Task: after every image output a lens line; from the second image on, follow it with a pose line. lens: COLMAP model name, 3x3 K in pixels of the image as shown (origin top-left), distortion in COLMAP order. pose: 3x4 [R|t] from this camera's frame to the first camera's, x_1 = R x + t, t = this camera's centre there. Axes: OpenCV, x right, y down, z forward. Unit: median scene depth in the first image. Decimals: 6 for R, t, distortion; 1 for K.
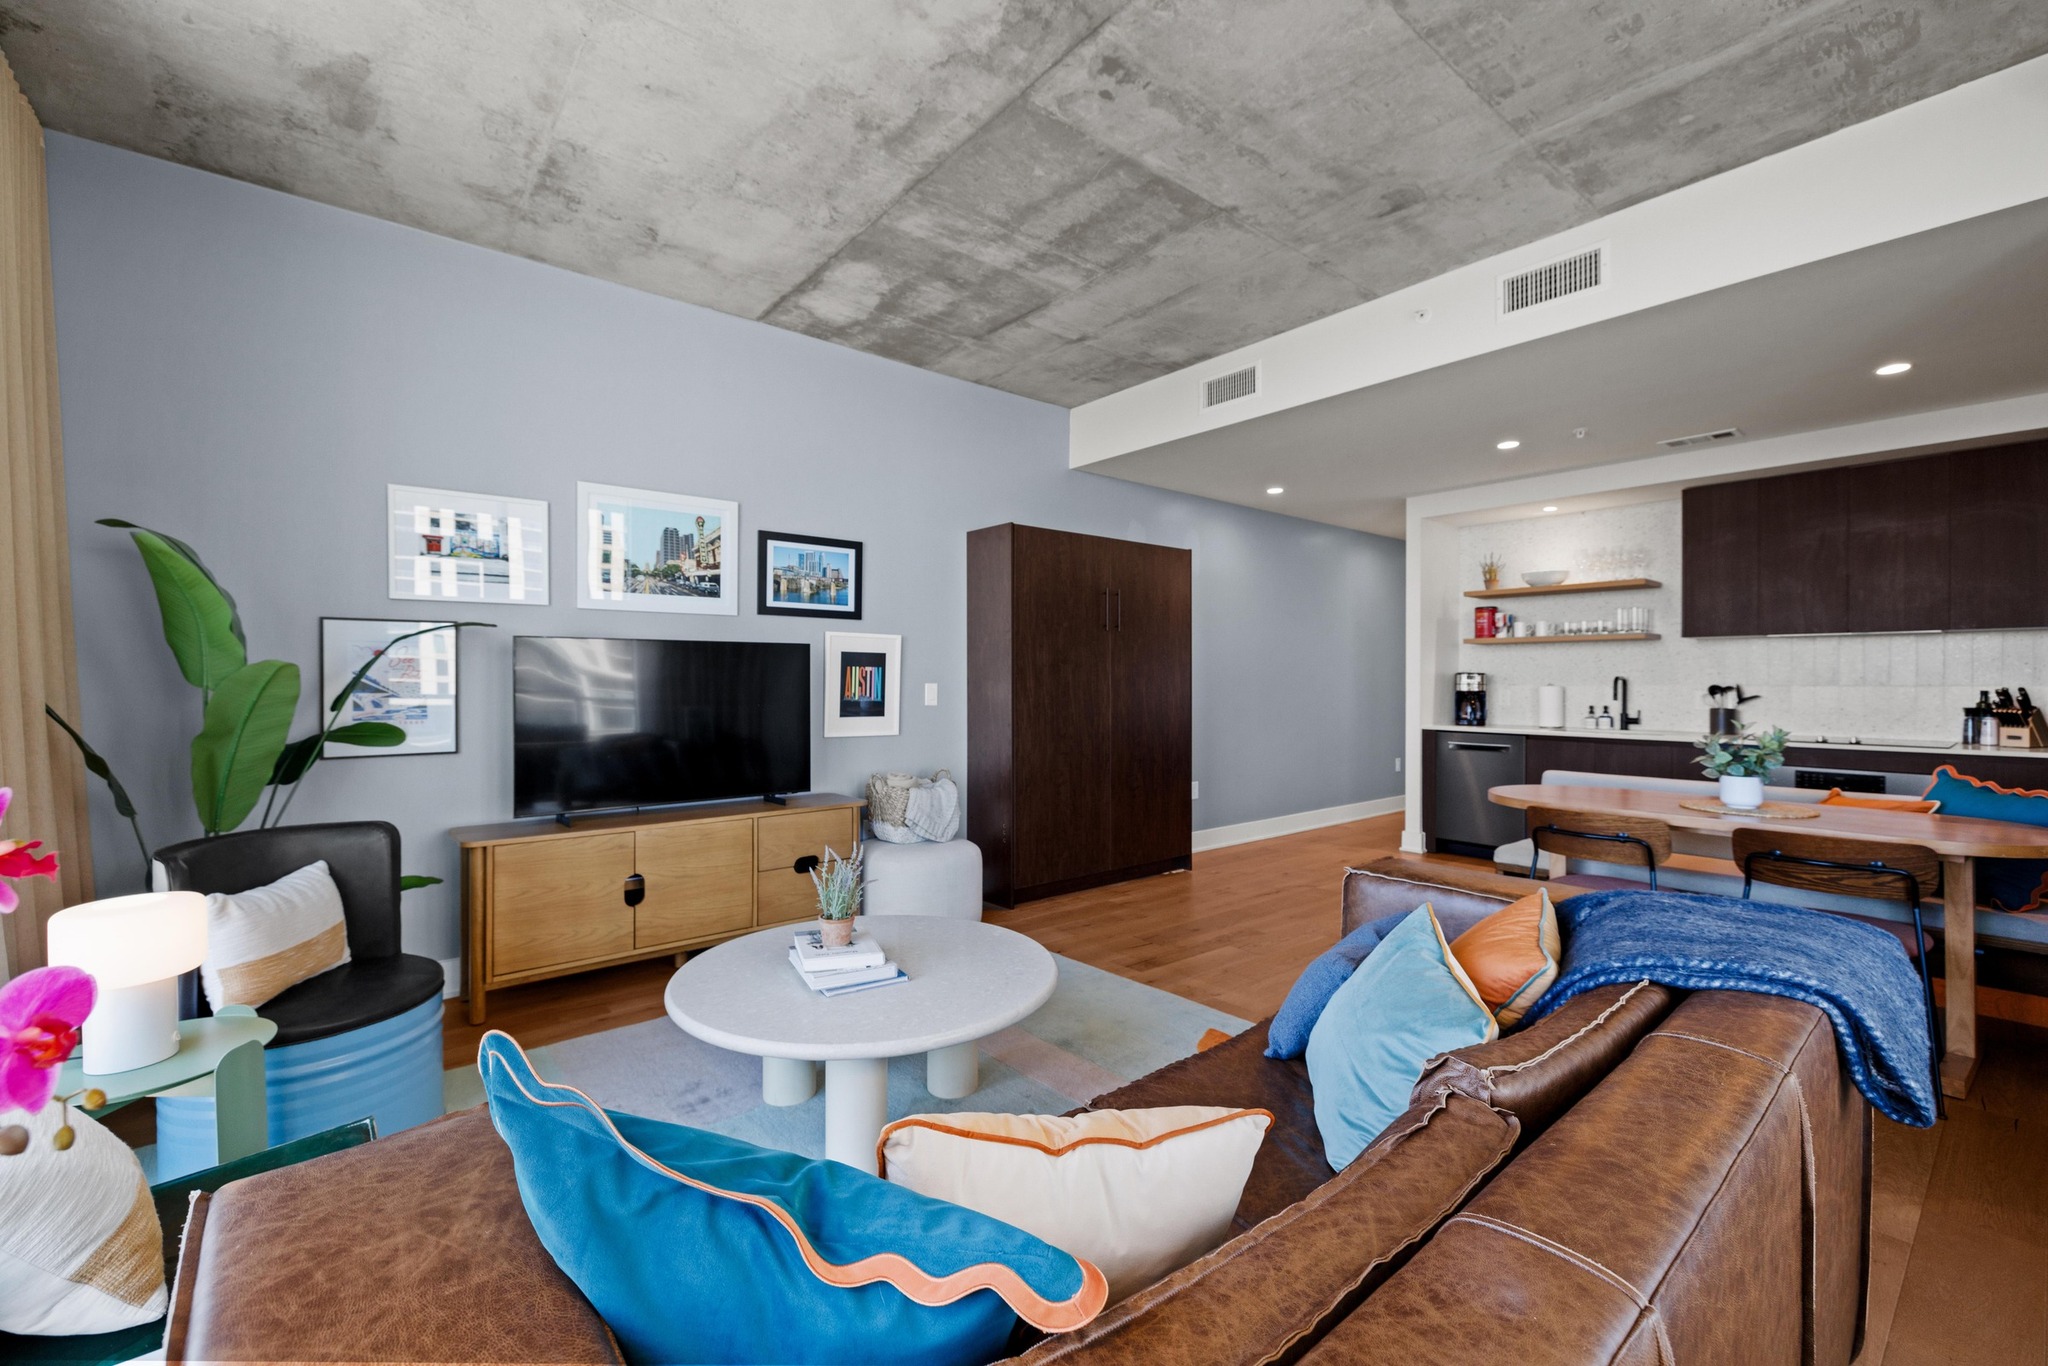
lens RADIAL K [[865.8, 0, 1024.0], [0, 865.8, 683.0], [0, 0, 1]] dist [0.000742, -0.000608]
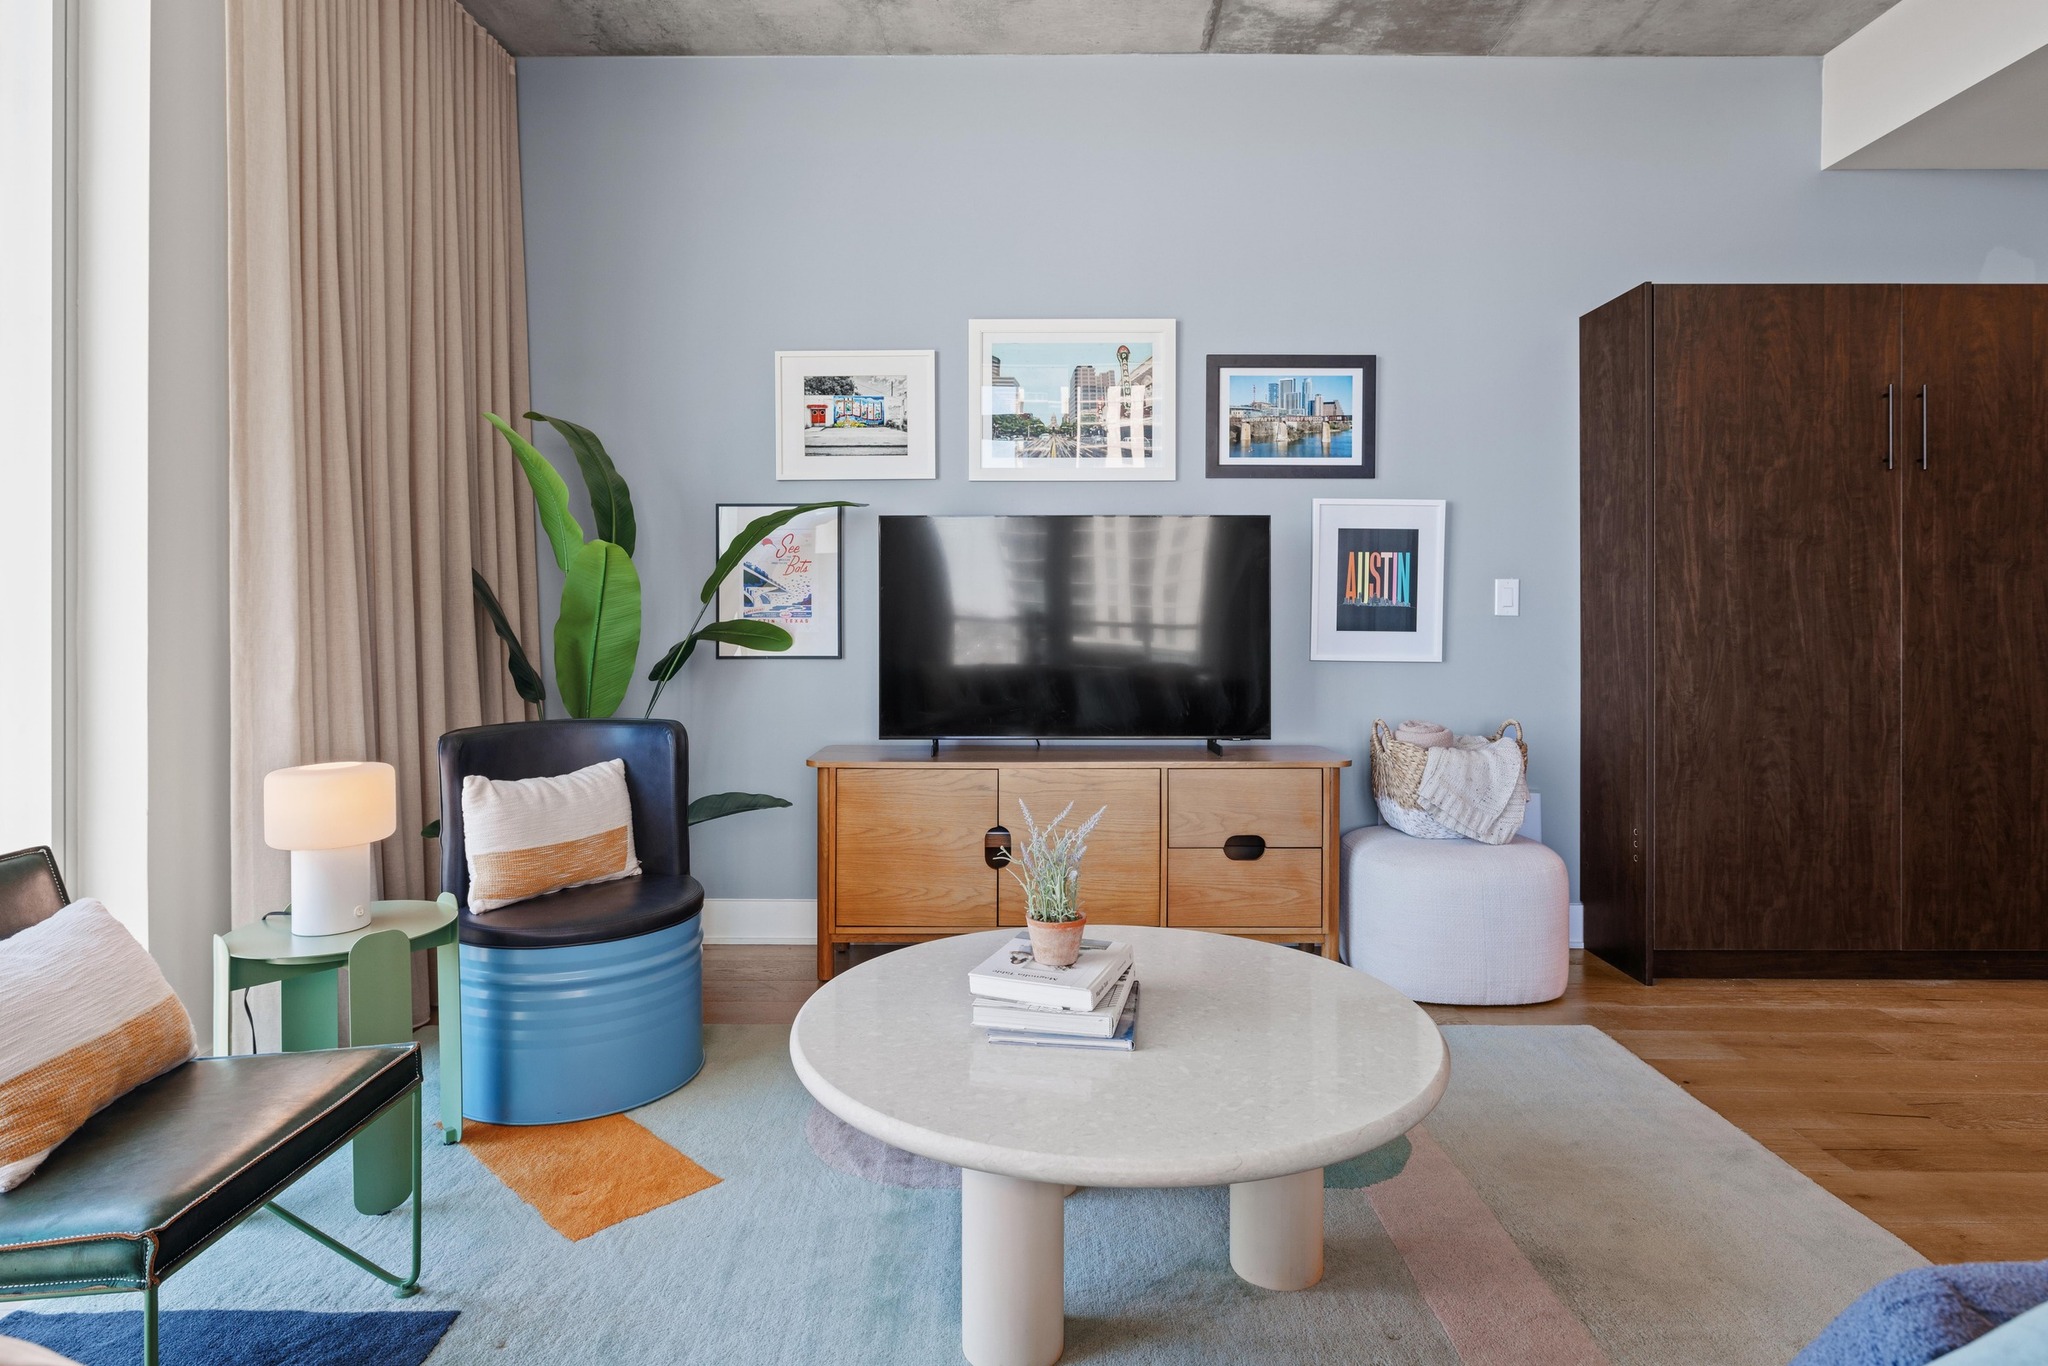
lens RADIAL K [[1135.6, 0, 1024.3], [0, 1135.6, 616.6], [0, 0, 1]] dist [-0.003553, 0.000420]
pose [[0.764588, 0.001192, -0.644518, 0.160702], [-0.003885, 0.999989, -0.002759, 0.033657], [0.644508, 0.004614, 0.764584, 0.210142]]
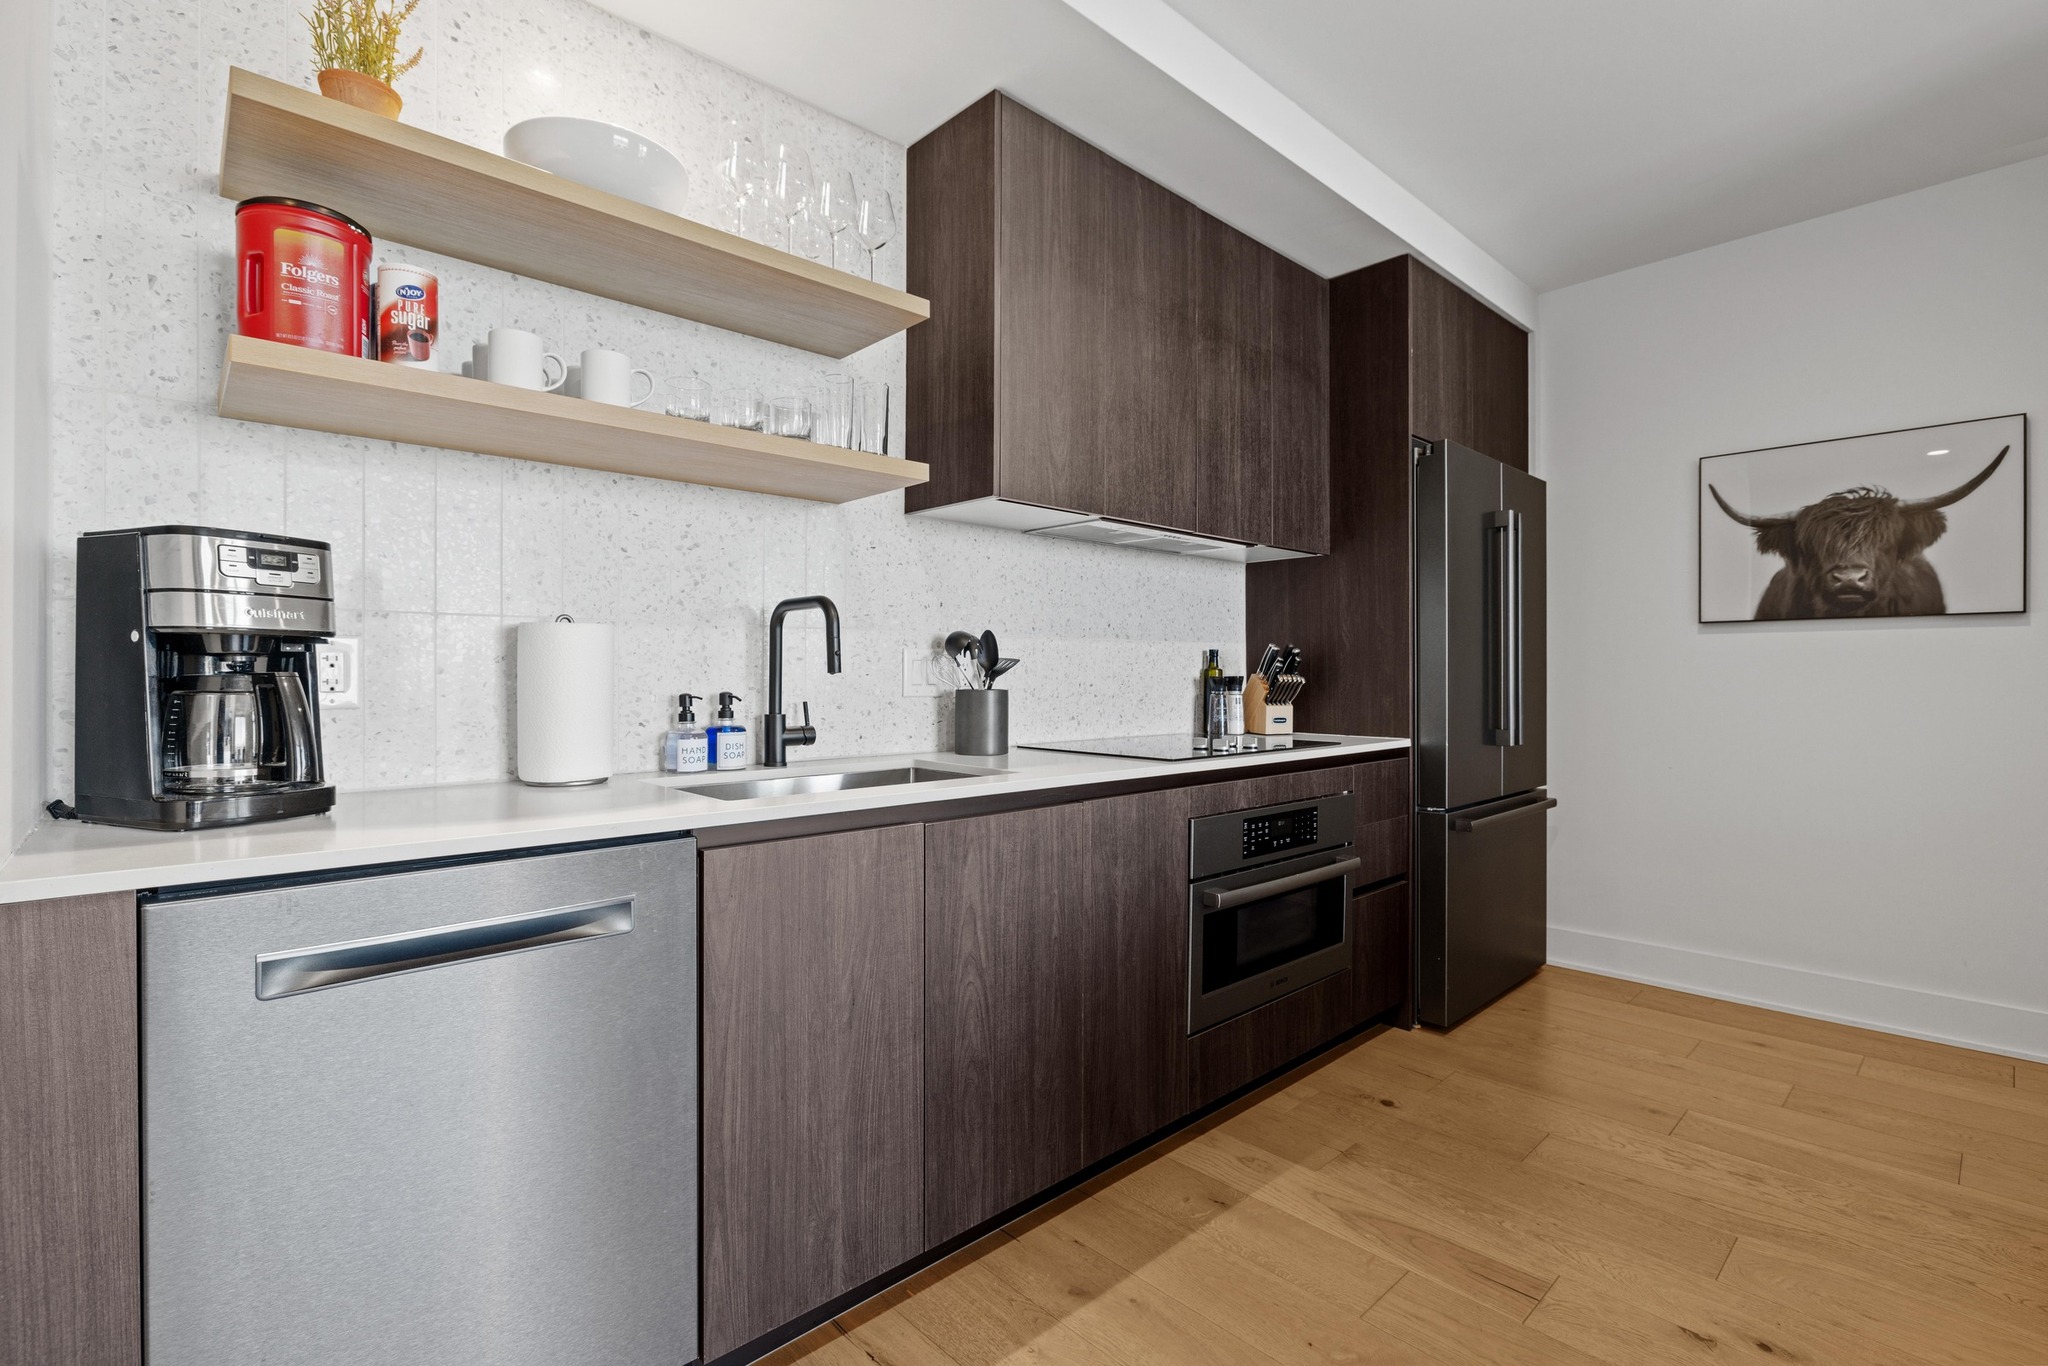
lens RADIAL K [[932.1, 0, 1024.8], [0, 932.1, 677.9], [0, 0, 1]] dist [-0.004228, 0.000612]
pose [[-0.056987, -0.002478, 0.998372, 0.459784], [0.006889, 0.999972, 0.002875, 0.028724], [-0.998351, 0.007042, -0.056969, 1.263399]]
